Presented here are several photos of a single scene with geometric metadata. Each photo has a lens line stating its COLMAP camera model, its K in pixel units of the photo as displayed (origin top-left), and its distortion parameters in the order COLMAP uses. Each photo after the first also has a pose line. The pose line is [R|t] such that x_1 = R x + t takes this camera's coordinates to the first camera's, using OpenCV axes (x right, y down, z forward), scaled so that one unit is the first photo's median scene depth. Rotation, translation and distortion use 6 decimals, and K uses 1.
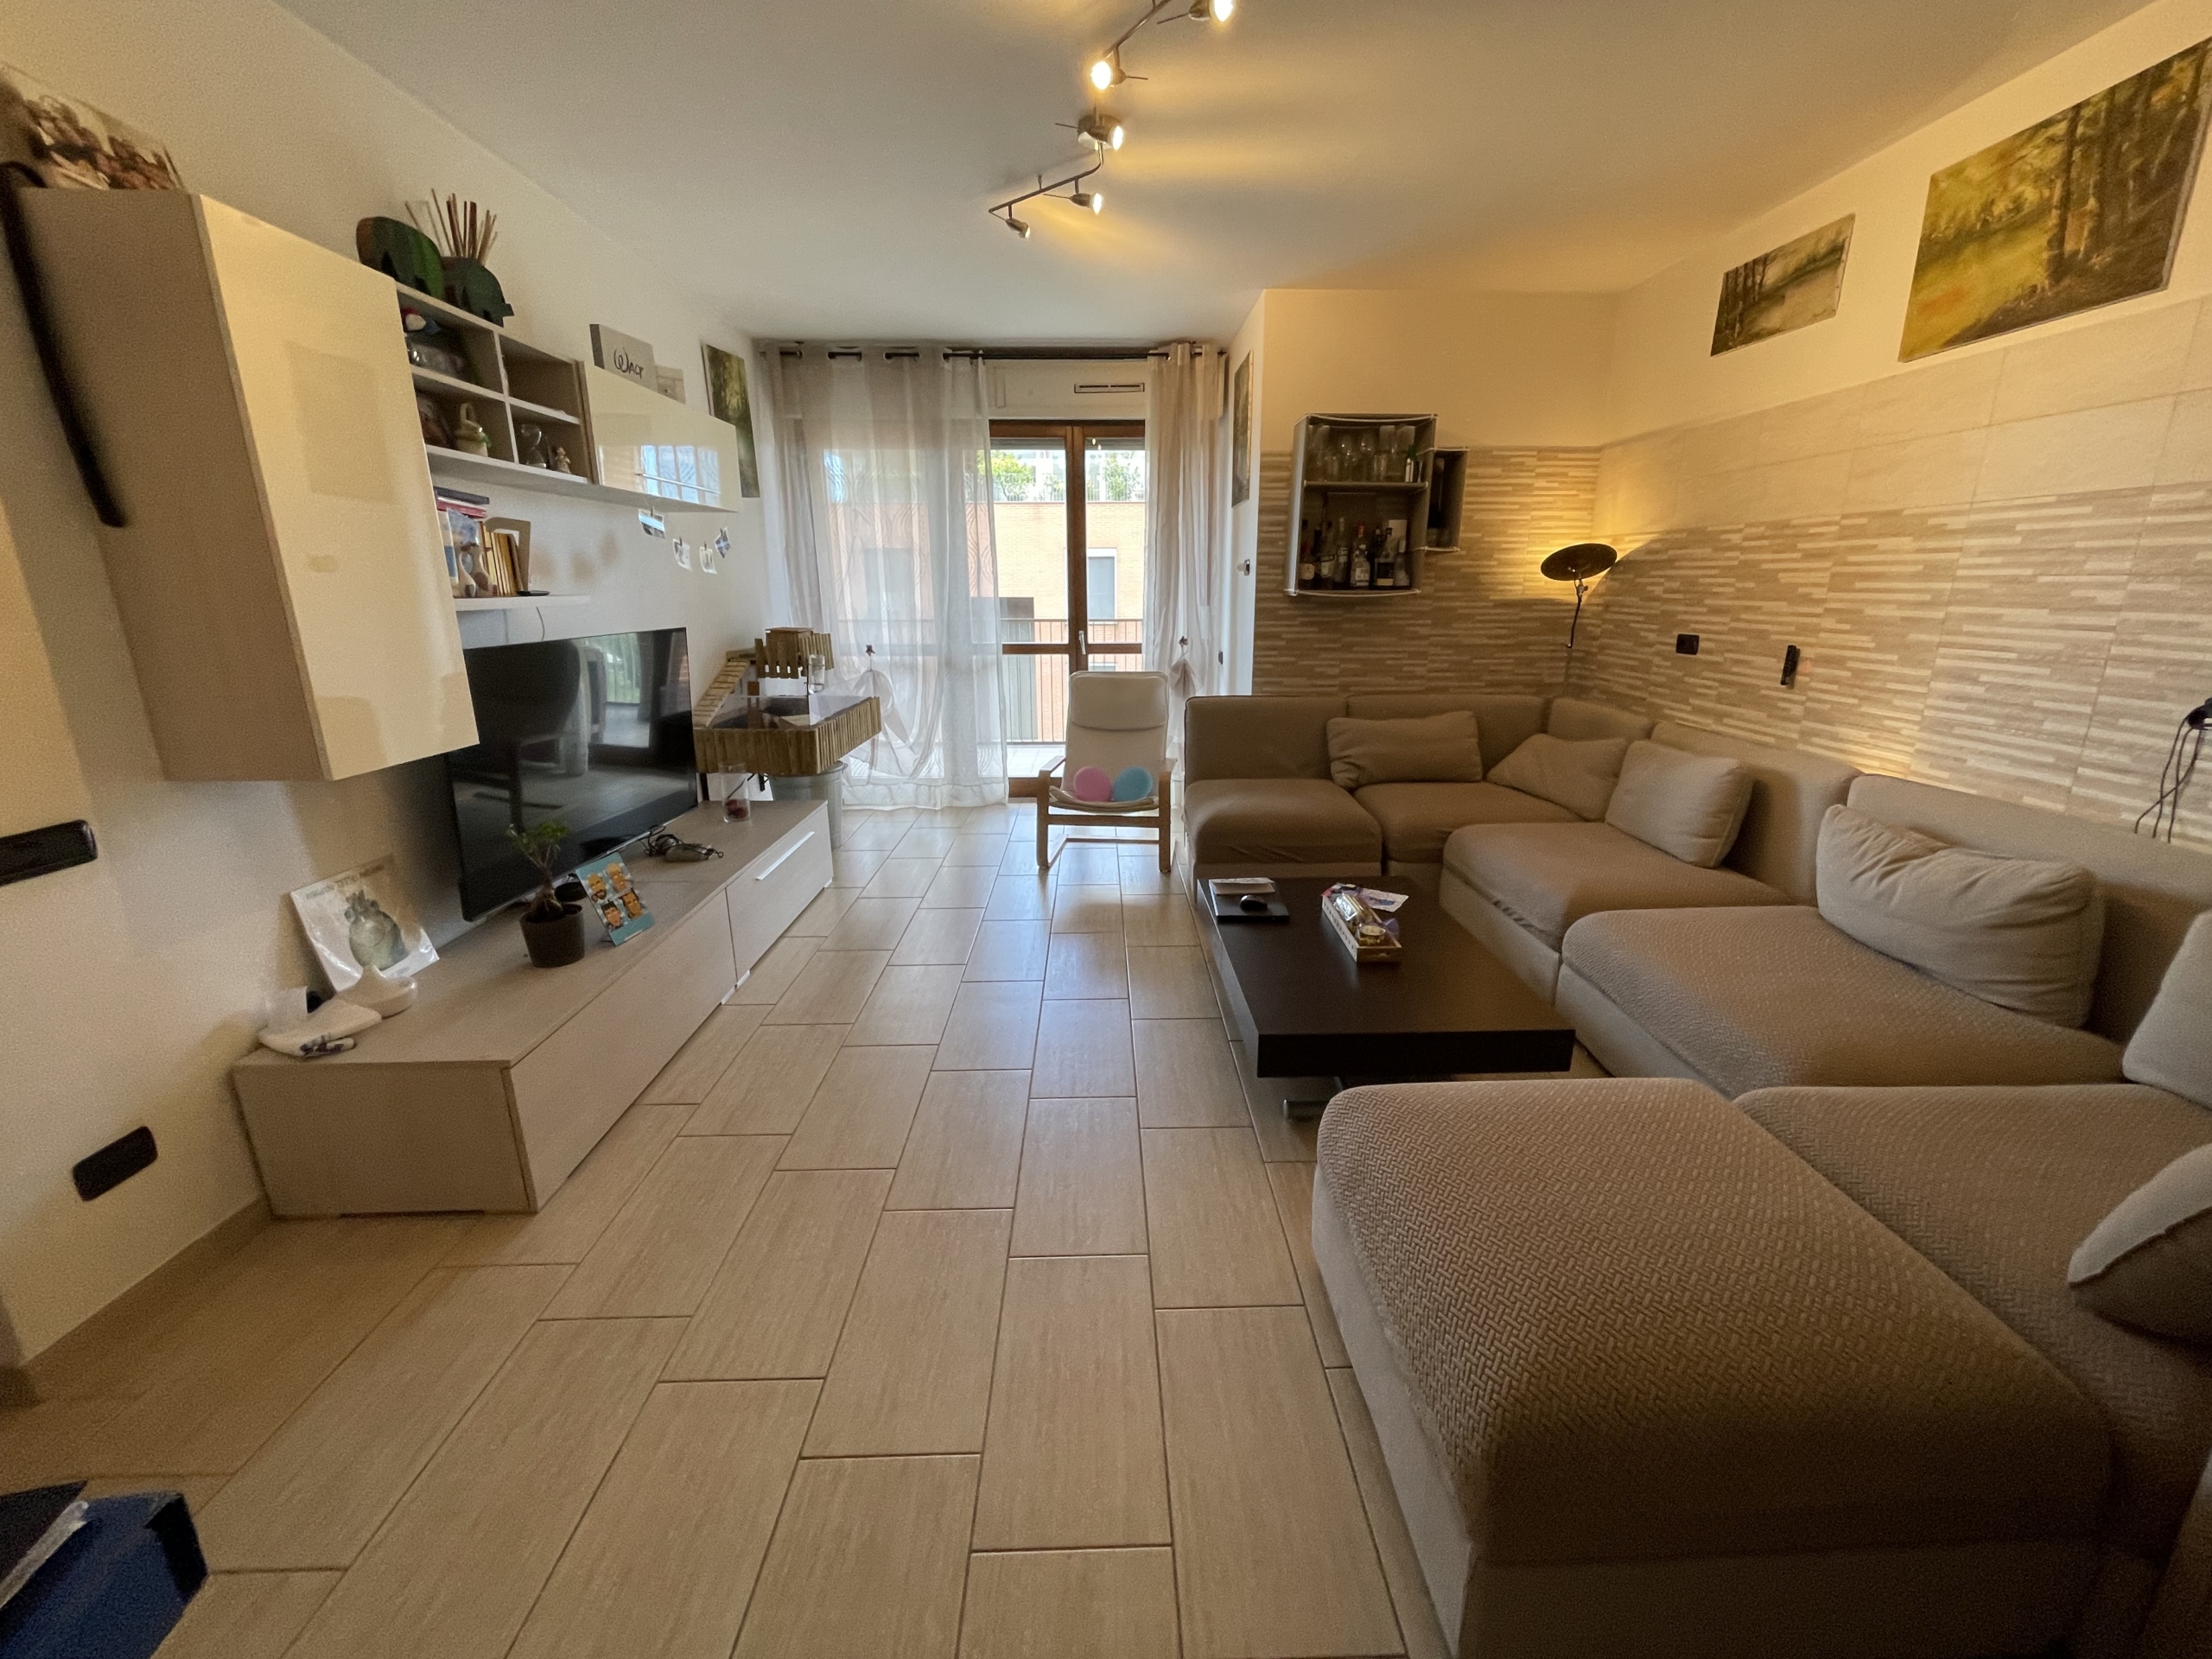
lens RADIAL K [[897.2, 0, 1118.1], [0, 897.2, 828.2], [0, 0, 1]] dist [-0.001033, 0.000065]
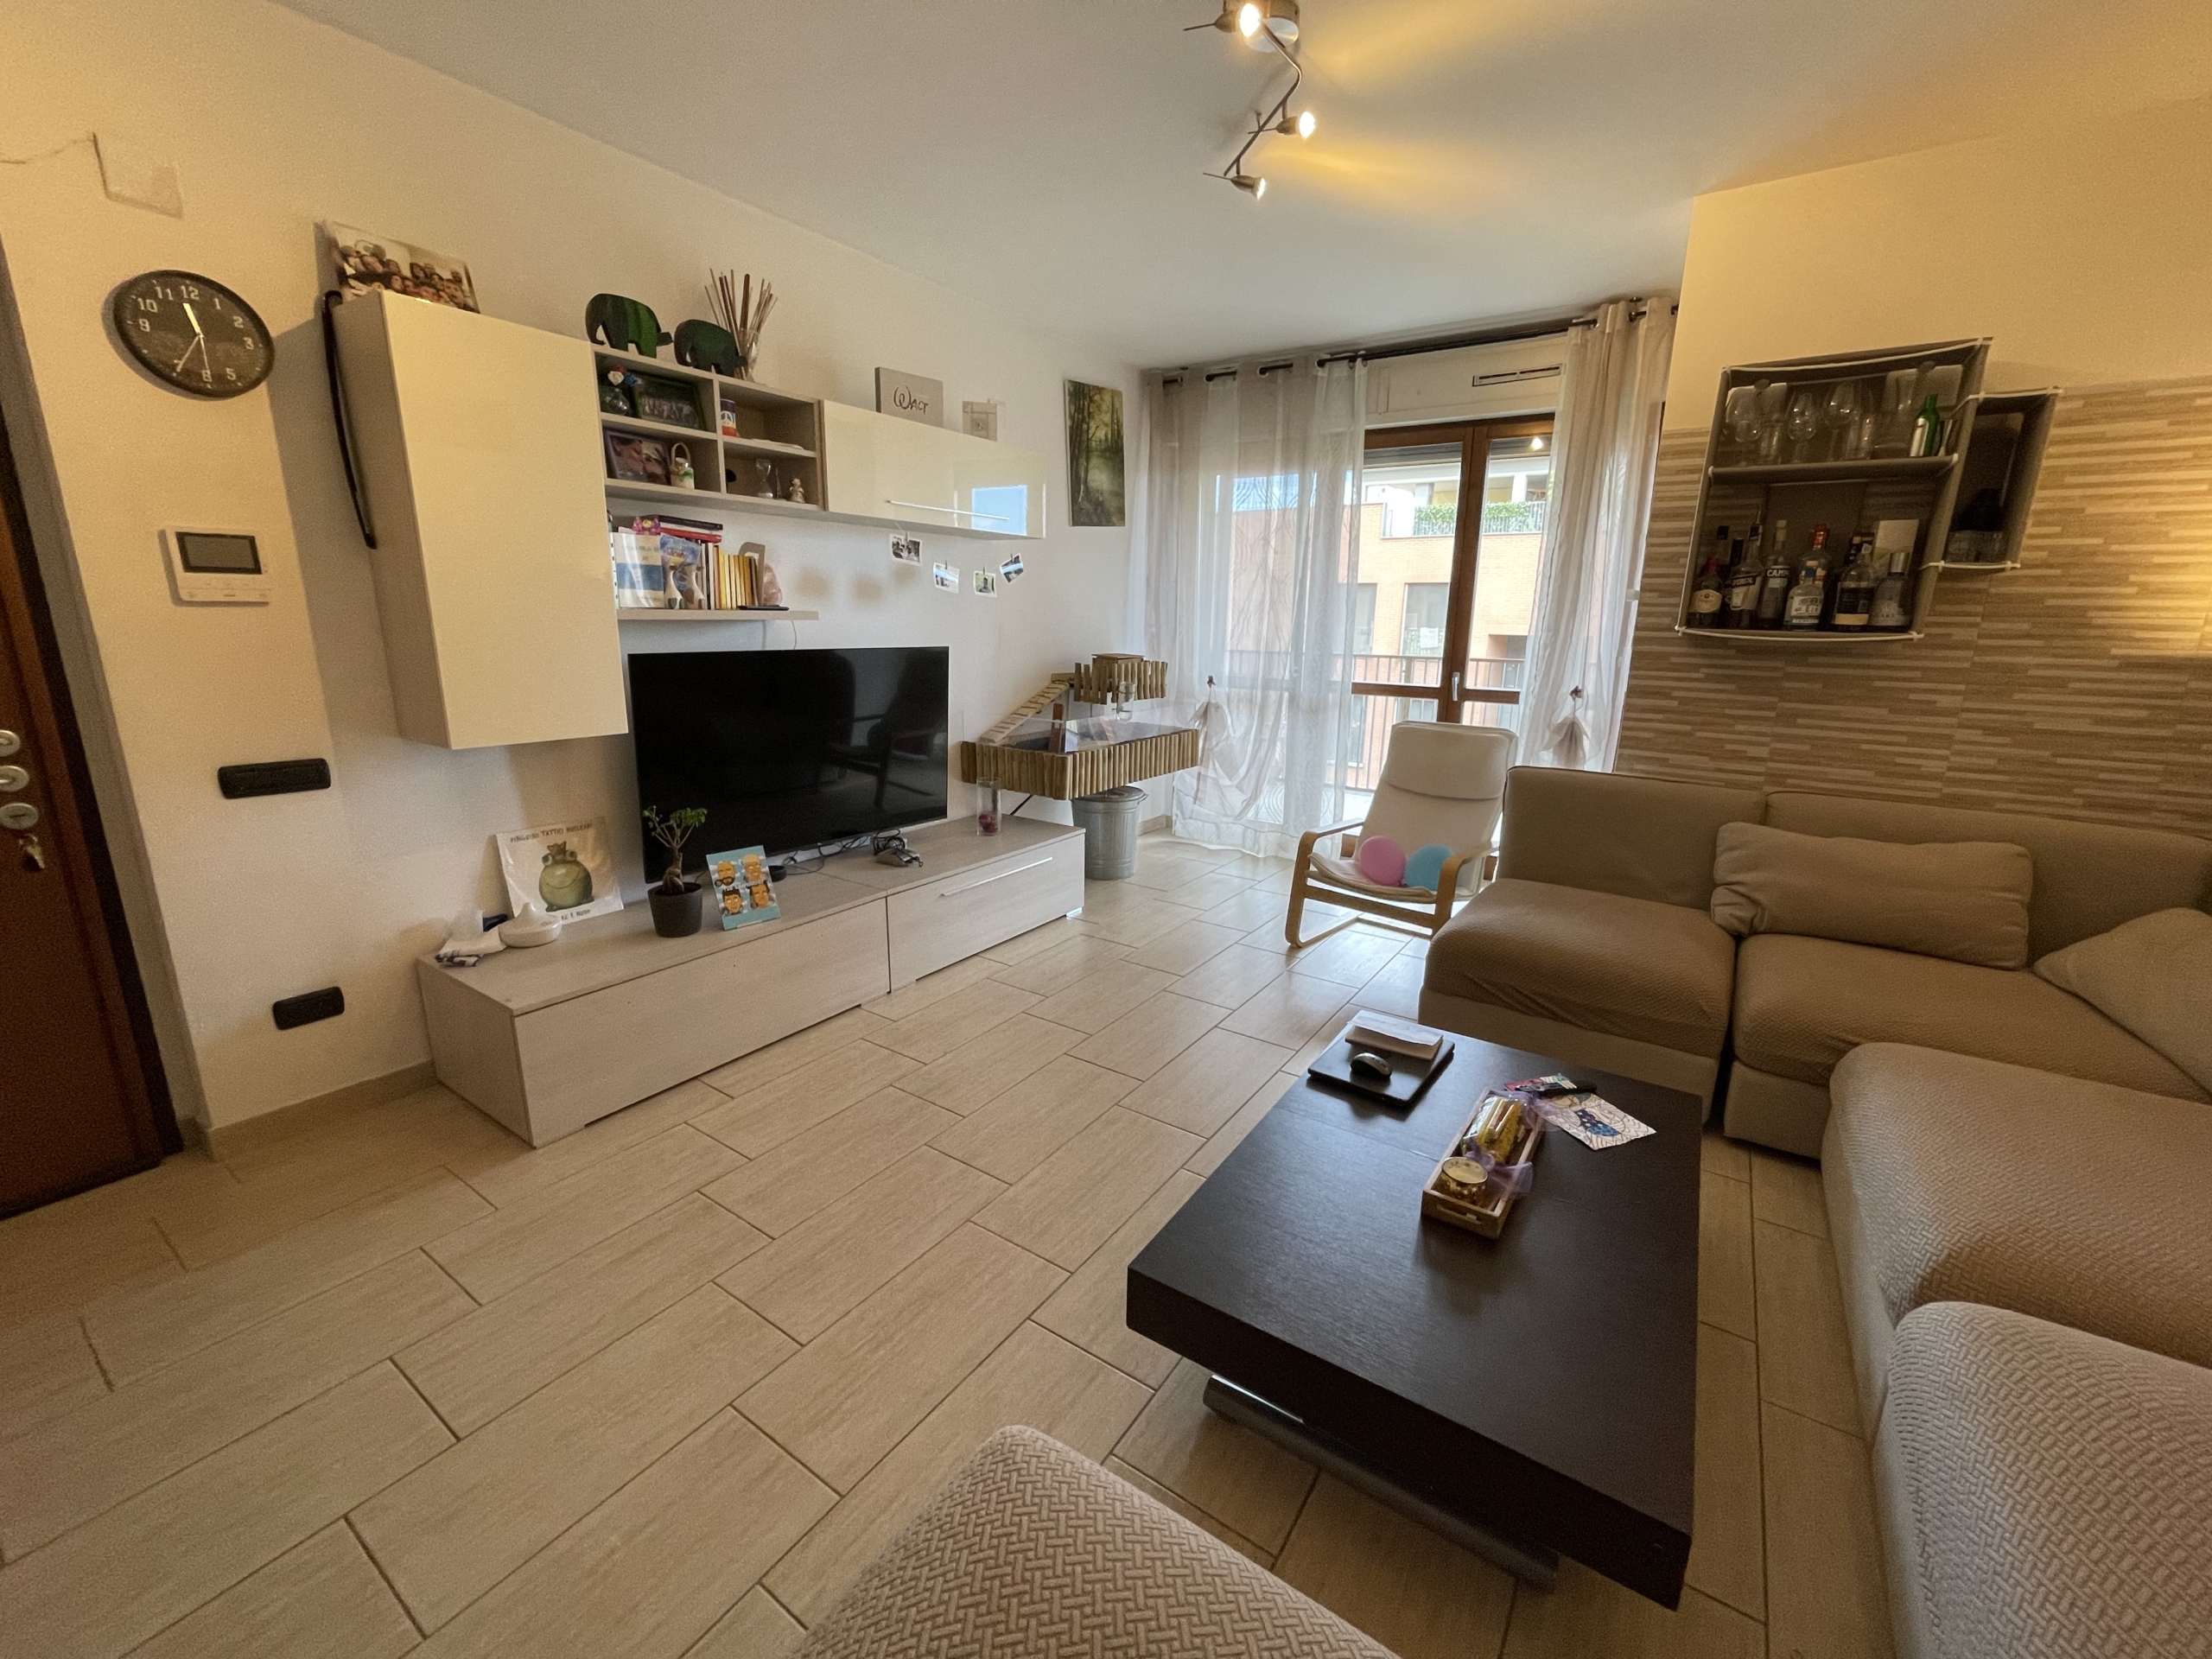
lens RADIAL K [[897.2, 0, 1118.1], [0, 897.2, 828.2], [0, 0, 1]] dist [-0.001033, 0.000065]
pose [[0.816186, 0.150150, -0.557939, 0.313016], [-0.171223, 0.985124, 0.014636, -0.065972], [0.551836, 0.083586, 0.829753, 0.265993]]
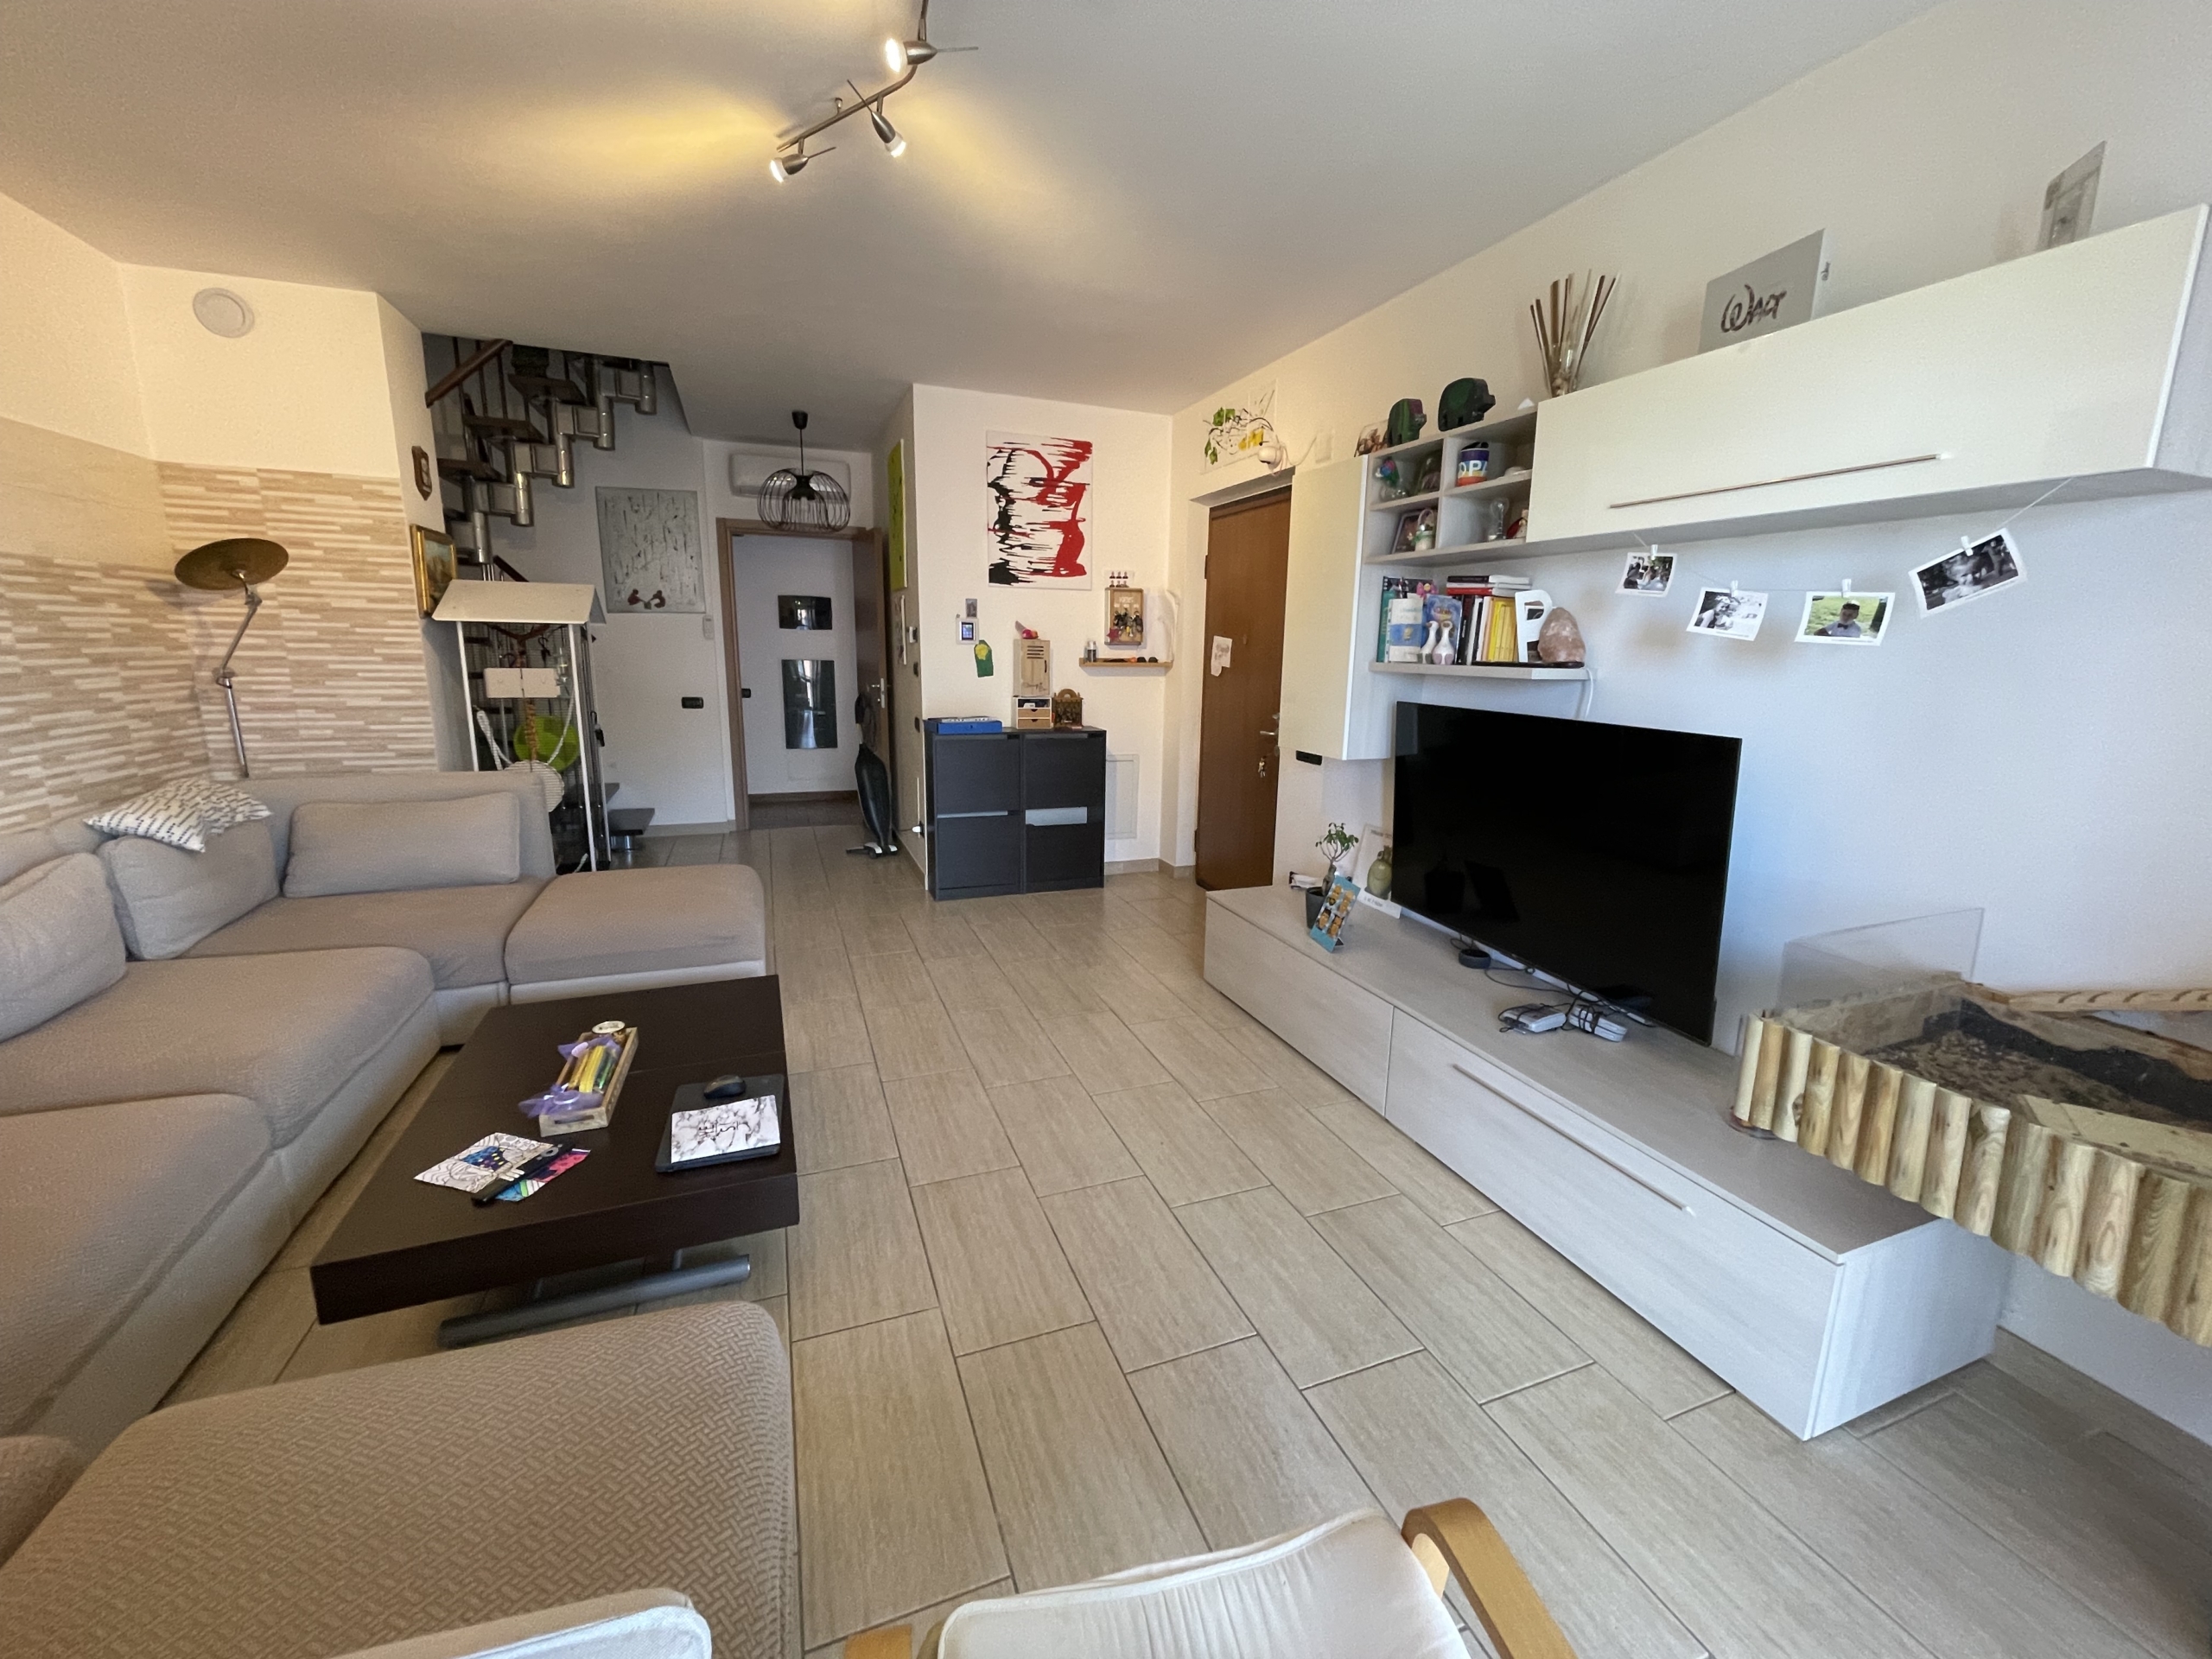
lens RADIAL K [[894.2, 0, 1123.8], [0, 894.2, 834.4], [0, 0, 1]] dist [0.001261, 0.000265]
pose [[-0.939838, 0.055240, -0.337124, 0.074468], [-0.107321, 0.889136, 0.444882, -0.394016], [0.324325, 0.454297, -0.829715, 1.423415]]
